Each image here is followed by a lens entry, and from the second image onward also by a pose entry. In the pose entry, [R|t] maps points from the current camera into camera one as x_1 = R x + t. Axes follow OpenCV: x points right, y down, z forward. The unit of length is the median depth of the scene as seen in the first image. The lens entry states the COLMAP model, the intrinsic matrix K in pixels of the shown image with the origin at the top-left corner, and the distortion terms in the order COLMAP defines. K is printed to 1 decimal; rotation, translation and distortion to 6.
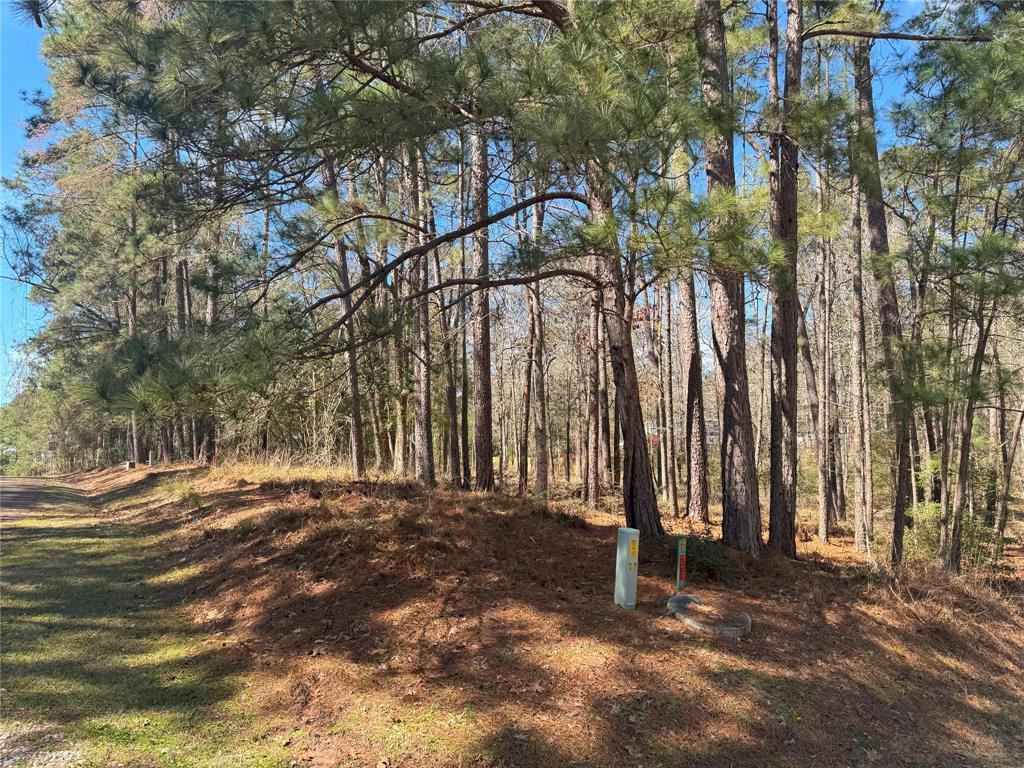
lens RADIAL K [[728.6, 0, 505.4], [0, 728.6, 387.3], [0, 0, 1]] dist [0.120141, -0.145247]
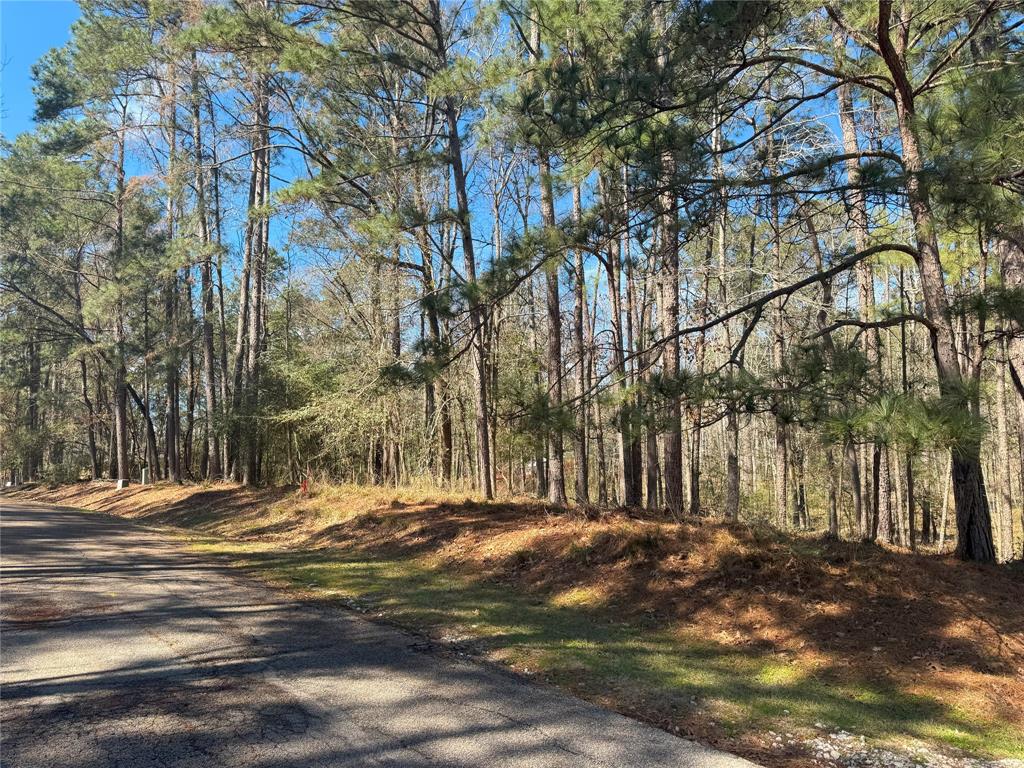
lens RADIAL K [[725.8, 0, 512.0], [0, 725.8, 384.0], [0, 0, 1]] dist [0.115991, -0.126814]
pose [[0.978399, 0.034660, 0.203799, -0.890130], [-0.027573, 0.998916, -0.037515, 0.000447], [-0.204879, 0.031085, 0.978294, 0.037585]]
